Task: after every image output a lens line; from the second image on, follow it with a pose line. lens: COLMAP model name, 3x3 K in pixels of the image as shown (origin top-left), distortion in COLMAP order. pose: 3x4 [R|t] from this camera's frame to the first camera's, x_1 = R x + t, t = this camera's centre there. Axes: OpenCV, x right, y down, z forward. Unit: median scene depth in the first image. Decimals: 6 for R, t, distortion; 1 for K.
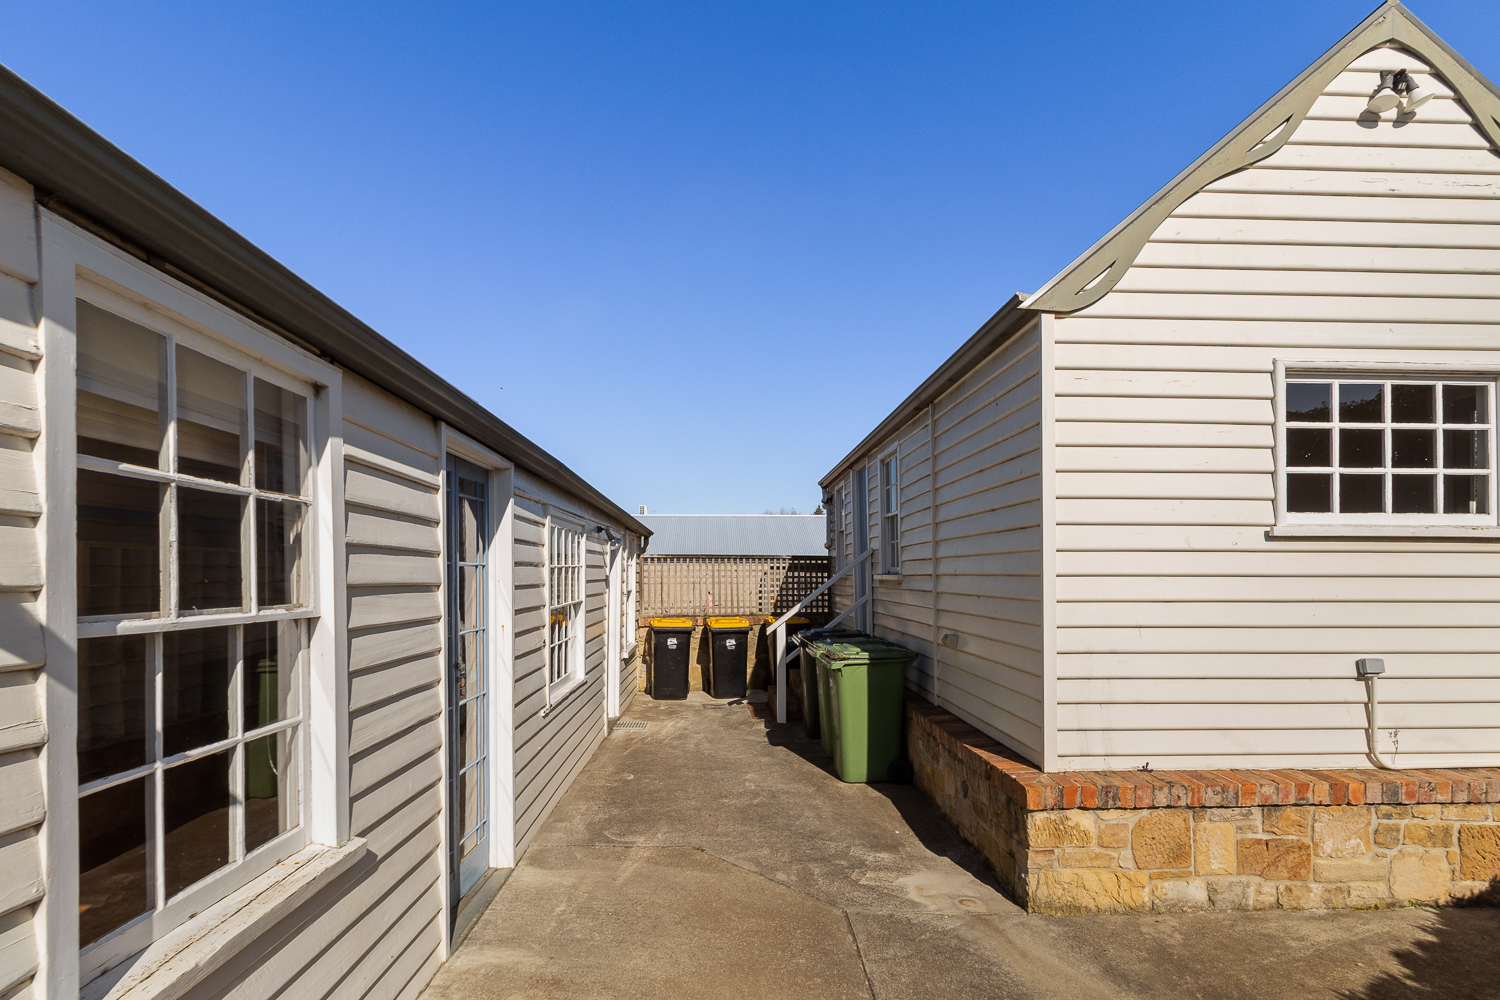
lens RADIAL K [[728.8, 0, 752.3], [0, 728.8, 536.0], [0, 0, 1]] dist [0.001956, 0.000329]
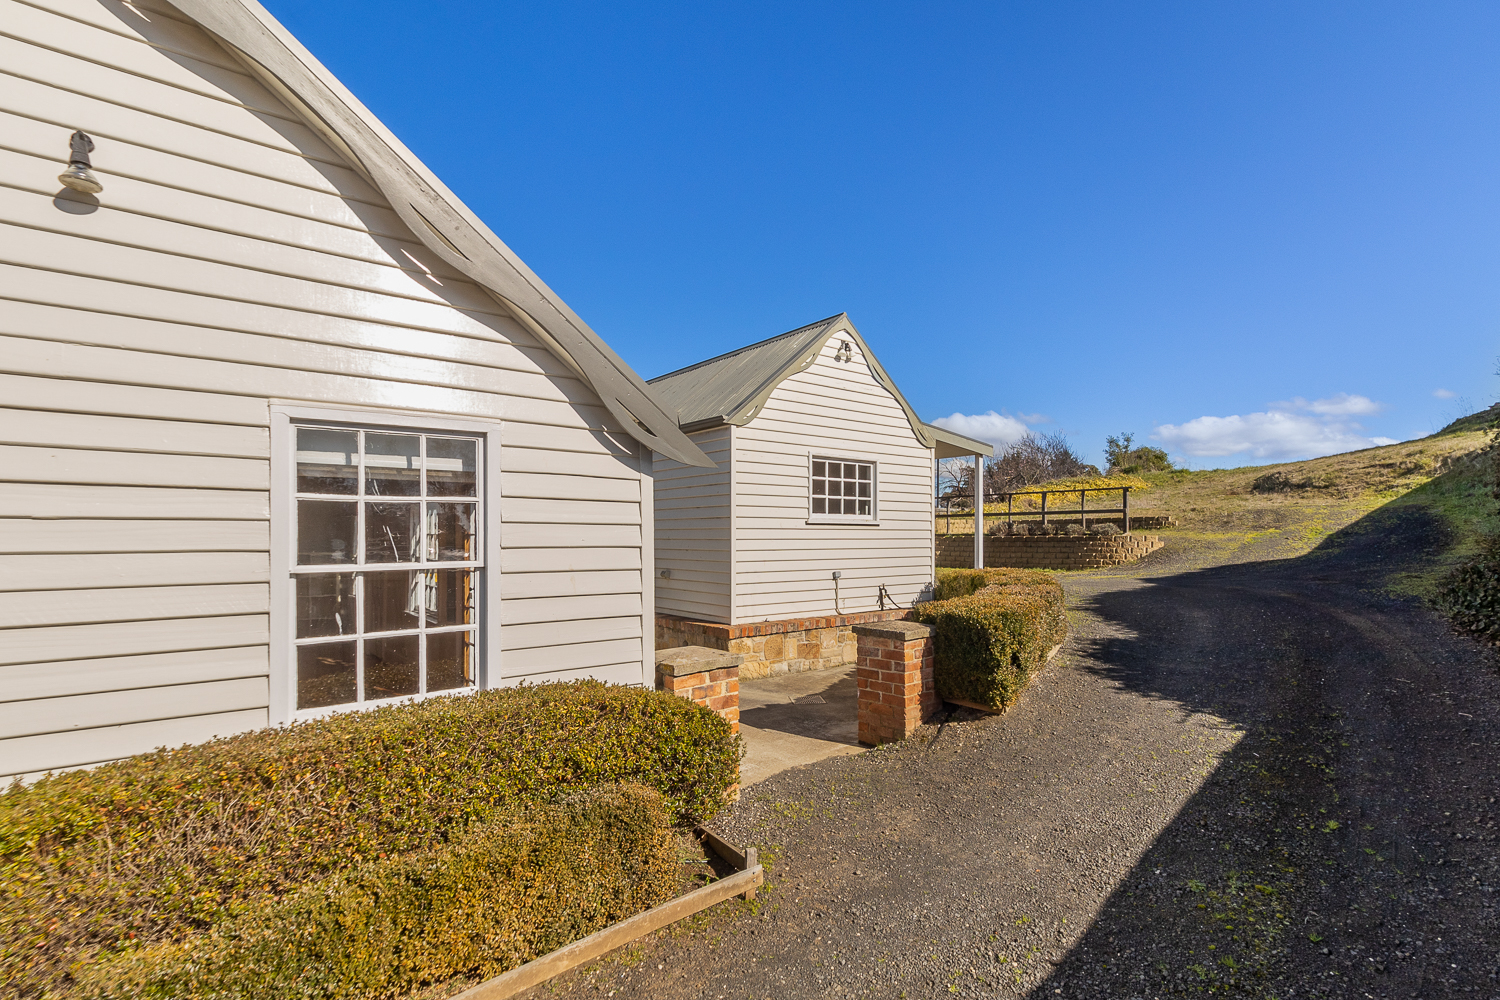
lens RADIAL K [[728.8, 0, 752.3], [0, 728.8, 536.0], [0, 0, 1]] dist [0.001956, 0.000329]
pose [[0.811026, -0.004580, 0.584992, -0.877045], [-0.004185, 0.999898, 0.013630, 0.011415], [-0.584995, -0.013502, 0.810924, -0.884505]]
